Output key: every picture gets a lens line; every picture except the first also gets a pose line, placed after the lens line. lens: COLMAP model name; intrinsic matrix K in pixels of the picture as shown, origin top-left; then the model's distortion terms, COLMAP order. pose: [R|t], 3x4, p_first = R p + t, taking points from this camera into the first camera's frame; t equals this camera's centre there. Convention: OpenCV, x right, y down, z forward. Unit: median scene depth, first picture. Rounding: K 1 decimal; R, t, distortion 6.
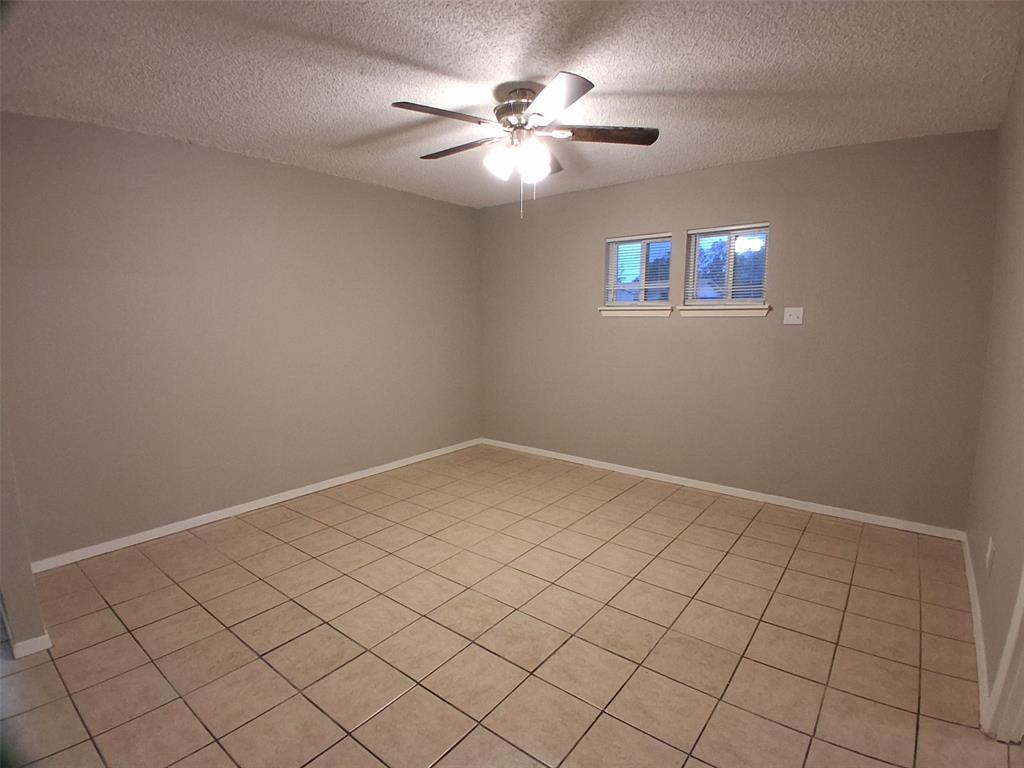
lens RADIAL K [[508.5, 0, 509.7], [0, 508.5, 393.3], [0, 0, 1]] dist [0.002836, -0.045292]
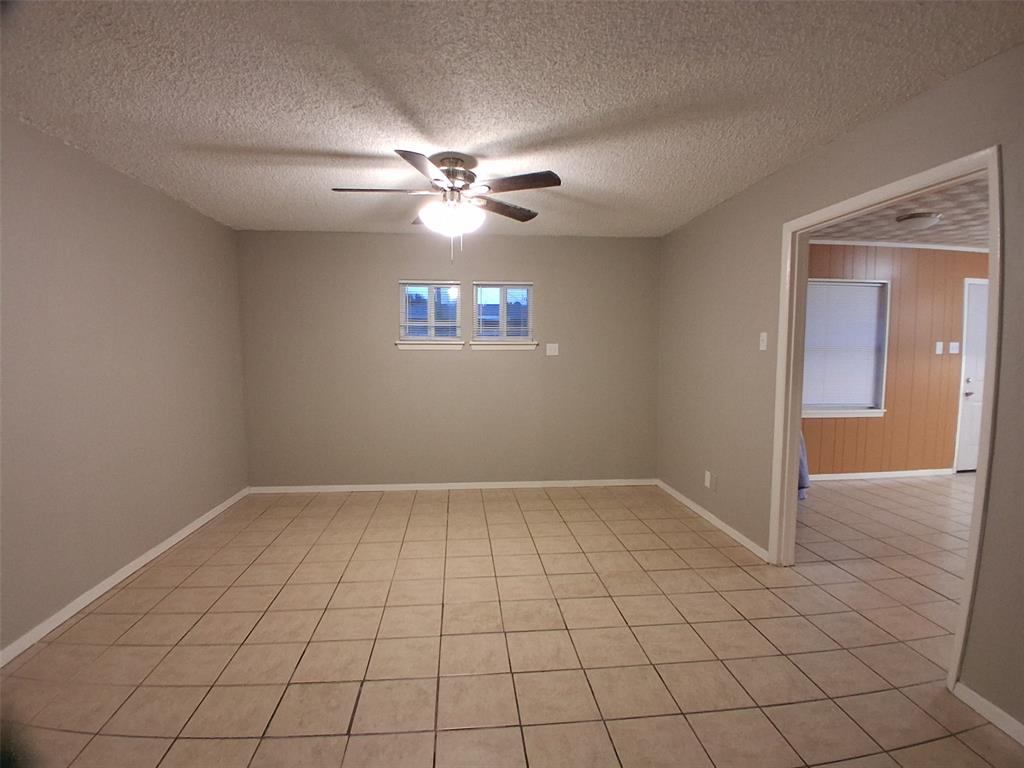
lens RADIAL K [[508.5, 0, 509.7], [0, 508.5, 393.3], [0, 0, 1]] dist [0.002836, -0.045292]
pose [[0.716161, -0.057232, 0.695585, -0.519318], [0.102461, 0.994455, -0.023669, -0.010474], [-0.690373, 0.088222, 0.718054, 0.078111]]
